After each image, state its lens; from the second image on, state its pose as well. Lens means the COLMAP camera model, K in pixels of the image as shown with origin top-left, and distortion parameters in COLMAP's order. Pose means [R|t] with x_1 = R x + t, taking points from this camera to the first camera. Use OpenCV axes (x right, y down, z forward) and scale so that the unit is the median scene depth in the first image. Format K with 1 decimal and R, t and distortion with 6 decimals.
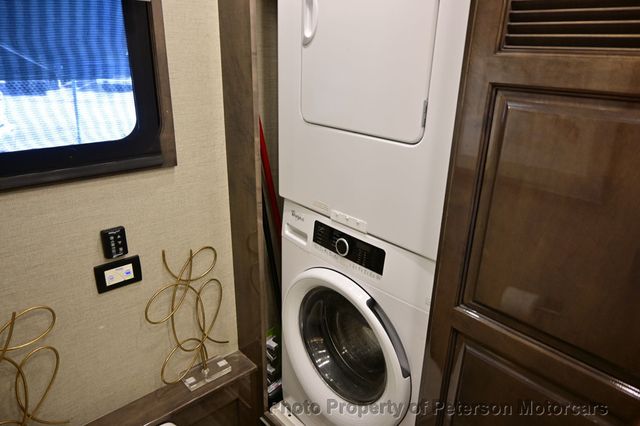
lens RADIAL K [[436.5, 0, 320.5], [0, 436.5, 216.2], [0, 0, 1]] dist [-0.001141, -0.001562]
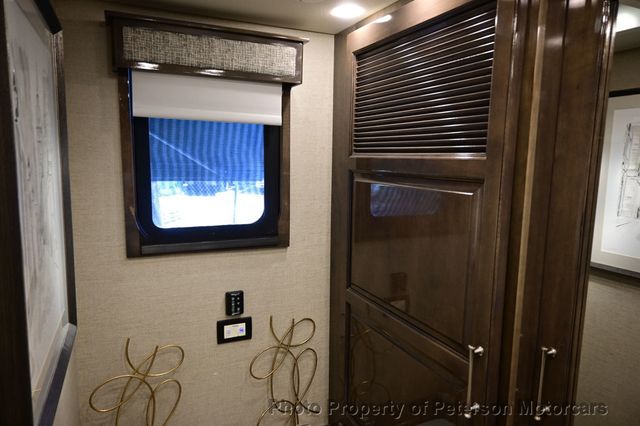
lens RADIAL K [[436.5, 0, 320.5], [0, 436.5, 216.2], [0, 0, 1]] dist [-0.001141, -0.001562]
pose [[0.950077, 0.034952, -0.310051, 0.140136], [-0.106419, 0.970420, -0.216701, 0.061033], [0.293306, 0.238878, 0.925694, -0.149013]]
